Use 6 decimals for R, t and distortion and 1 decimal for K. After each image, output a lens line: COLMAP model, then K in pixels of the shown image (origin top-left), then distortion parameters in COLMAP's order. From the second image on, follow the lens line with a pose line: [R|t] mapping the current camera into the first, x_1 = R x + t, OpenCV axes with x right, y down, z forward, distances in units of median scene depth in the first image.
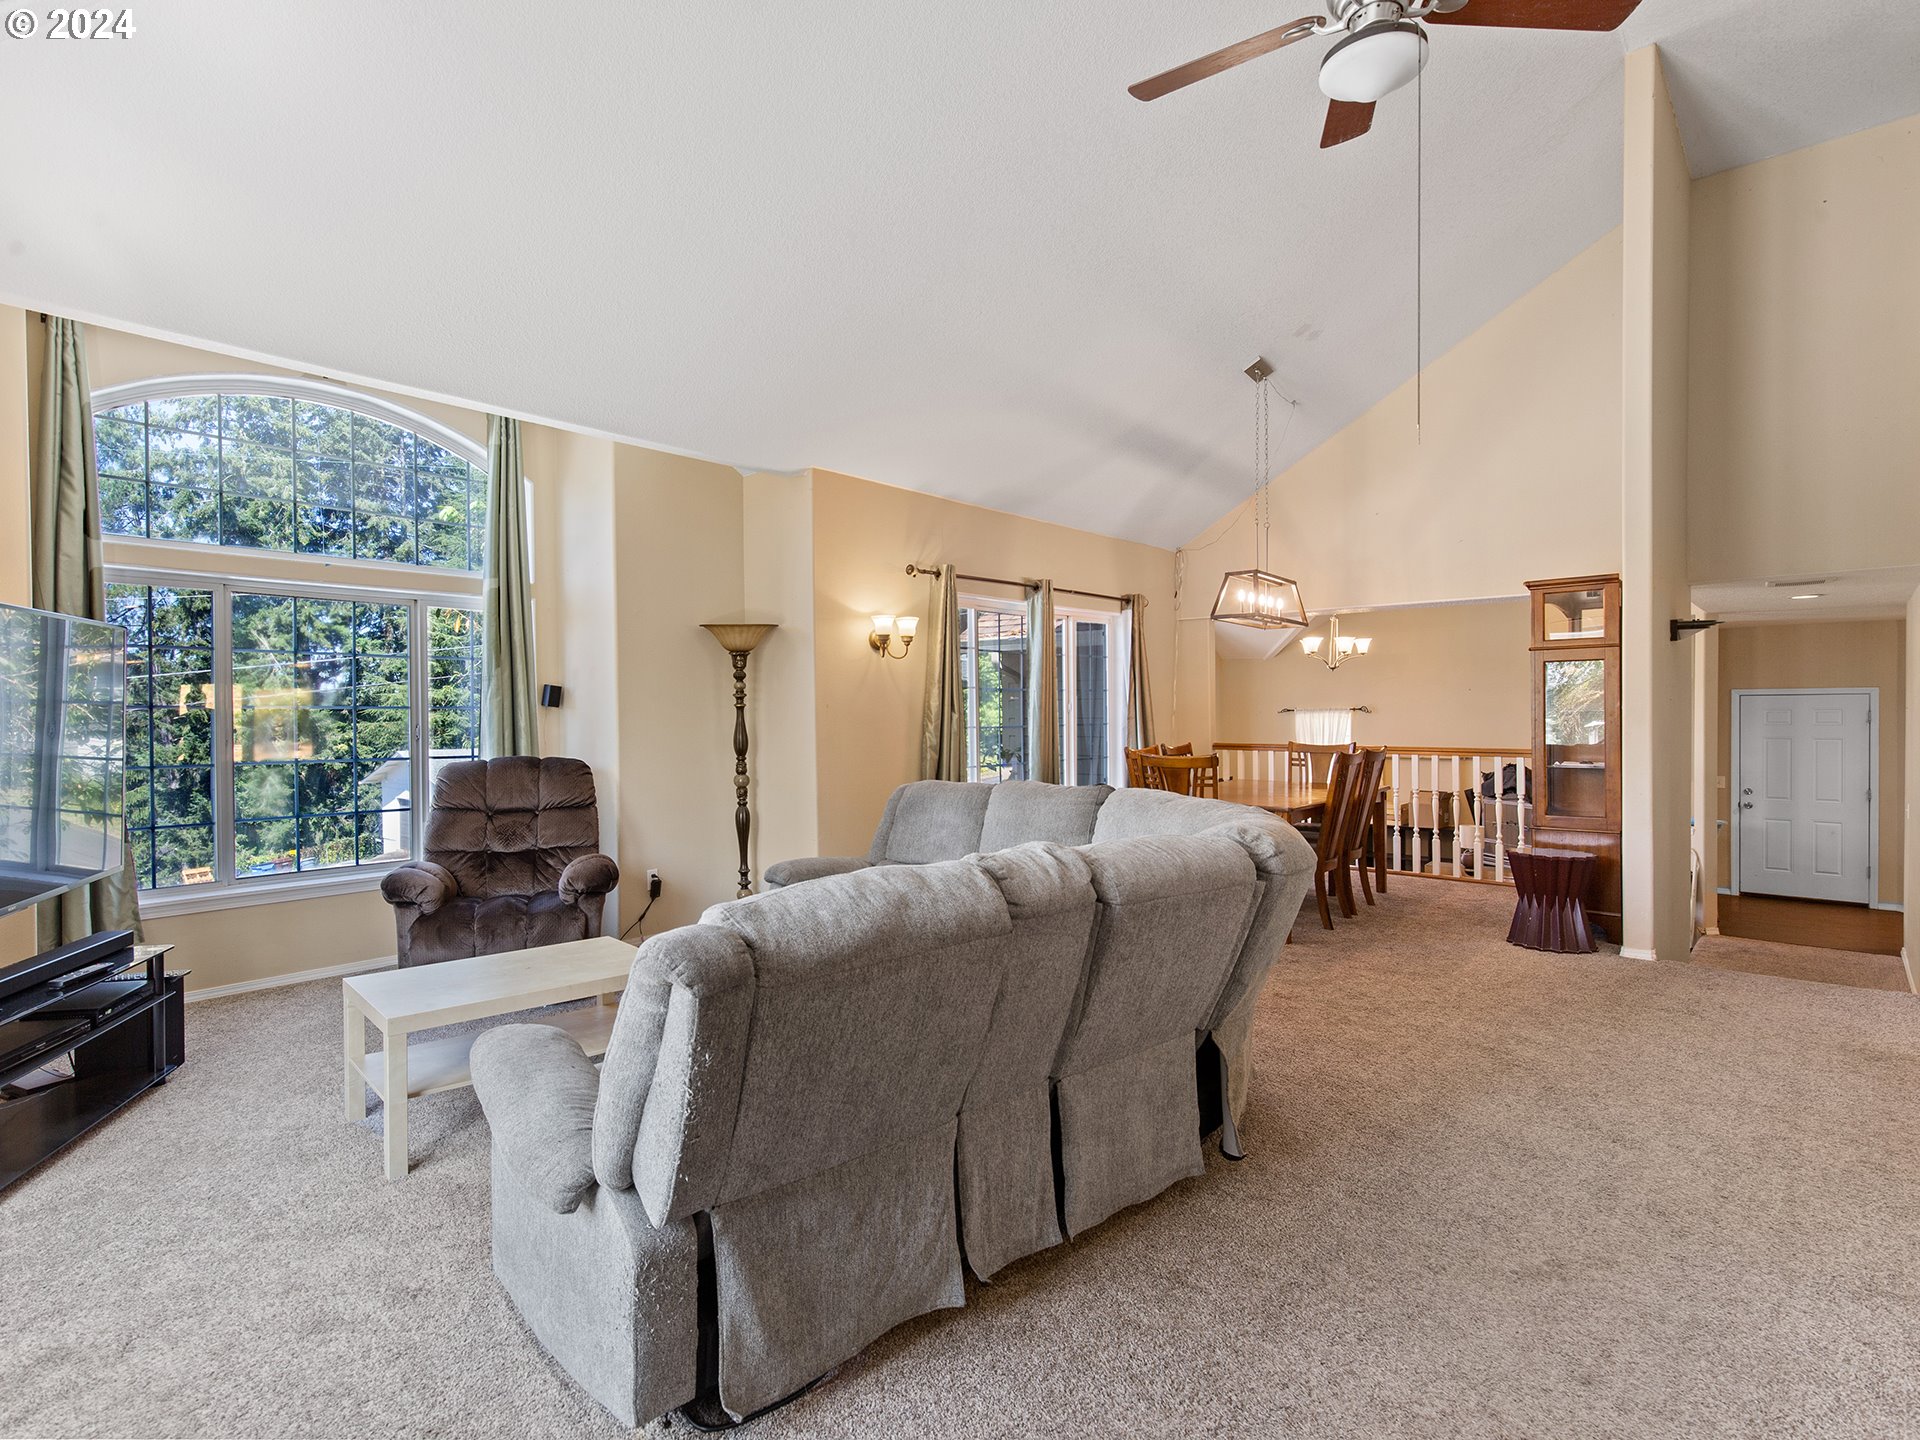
lens RADIAL K [[968.2, 0, 960.0], [0, 968.2, 720.0], [0, 0, 1]] dist [-0.002659, -0.000242]
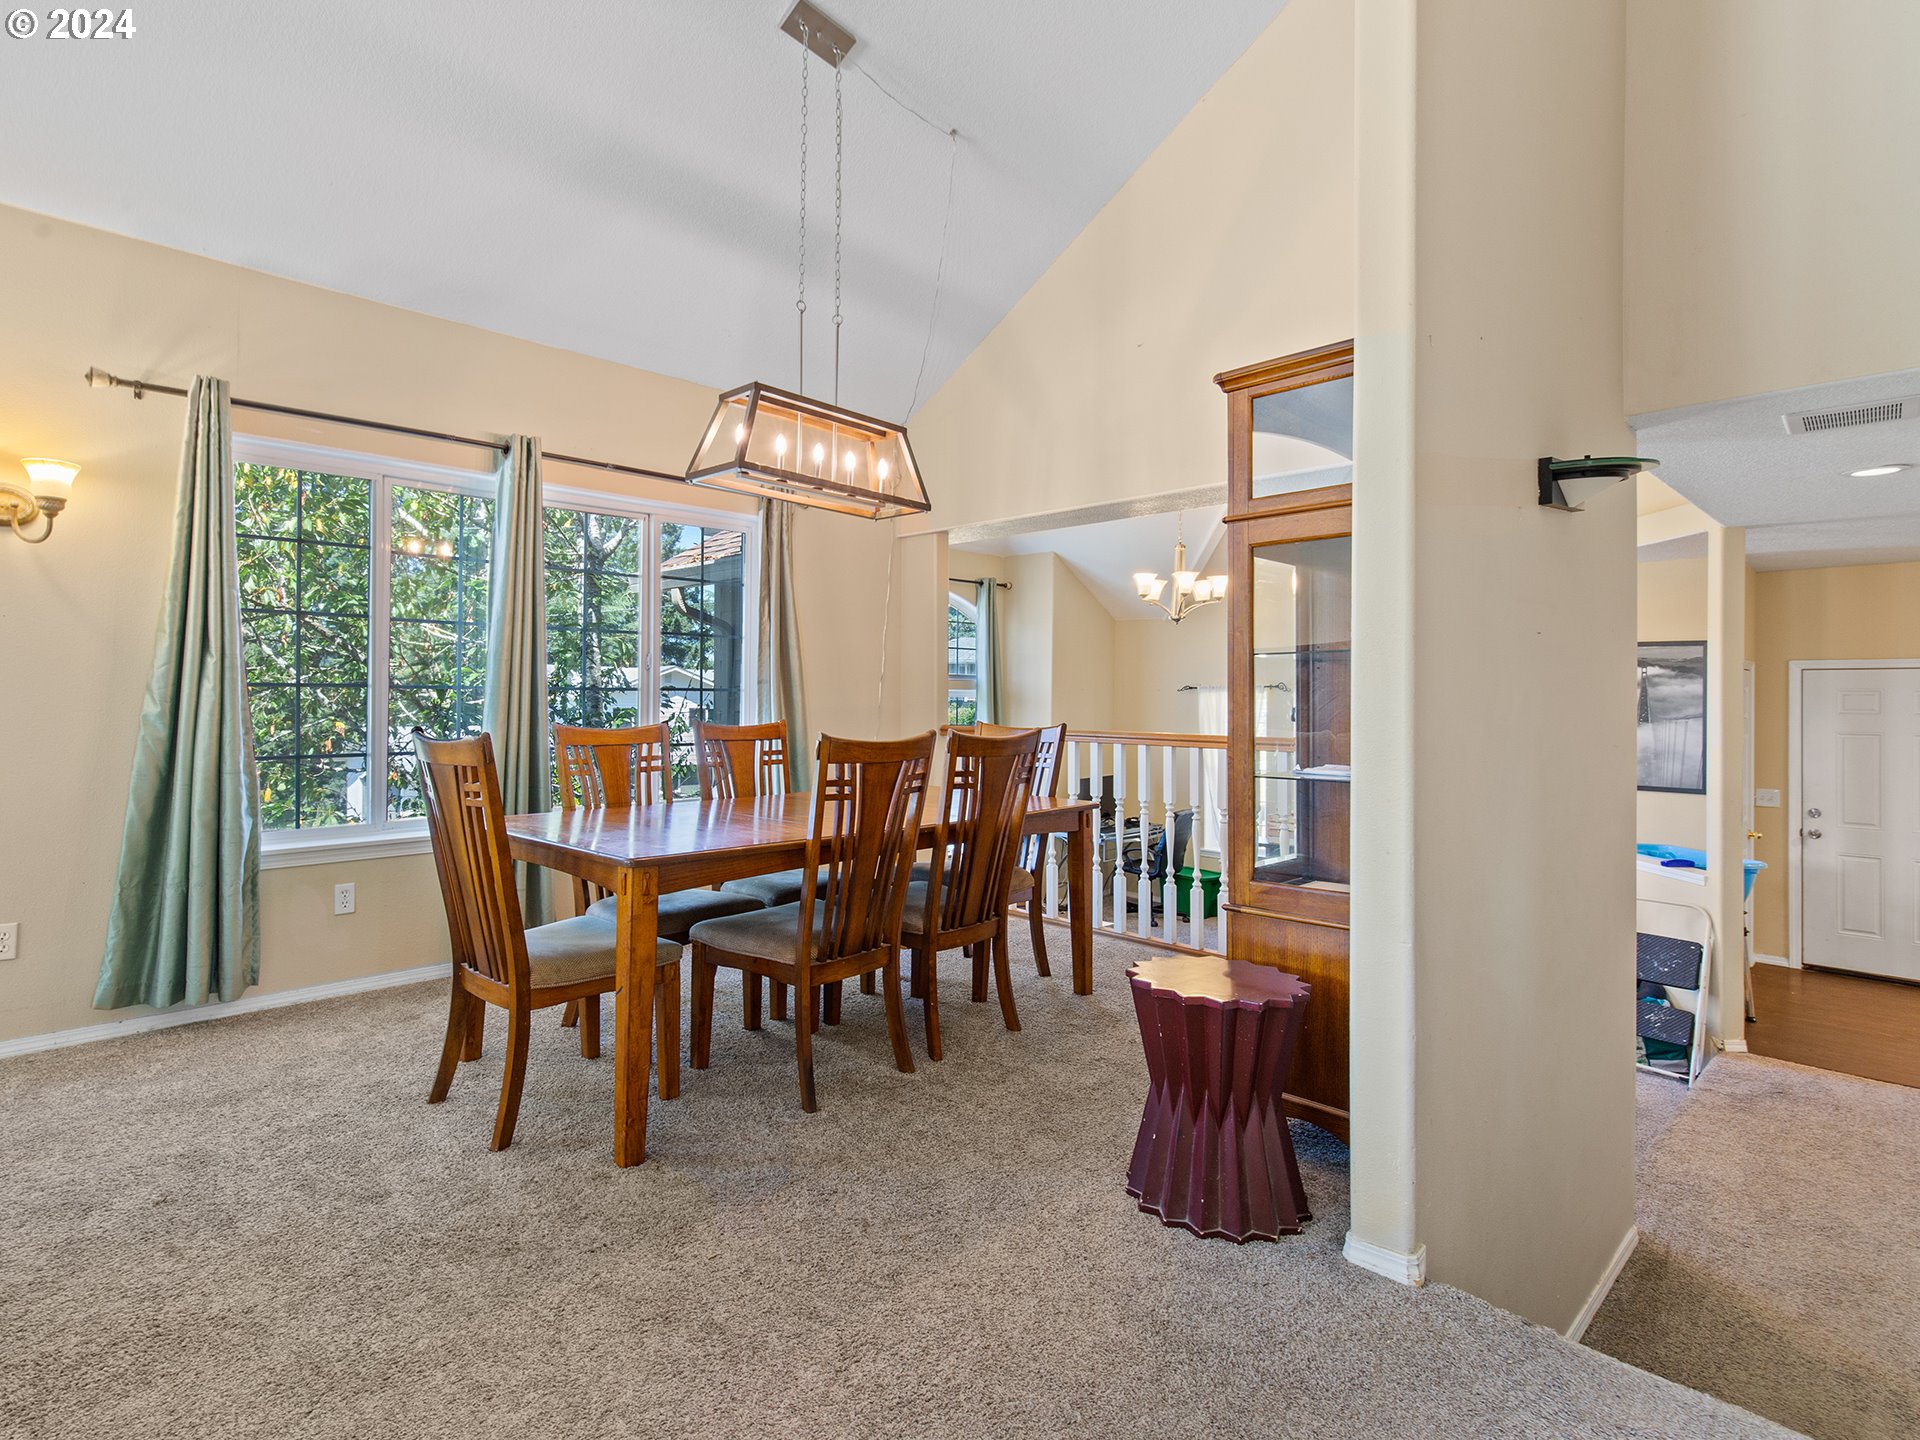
lens RADIAL K [[1020.3, 0, 962.2], [0, 1020.3, 687.9], [0, 0, 1]] dist [0.005929, -0.000116]
pose [[0.999106, 0.013976, -0.039906, 0.401329], [-0.014749, 0.999708, -0.019129, 0.015035], [0.039627, 0.019700, 0.999020, 0.422237]]
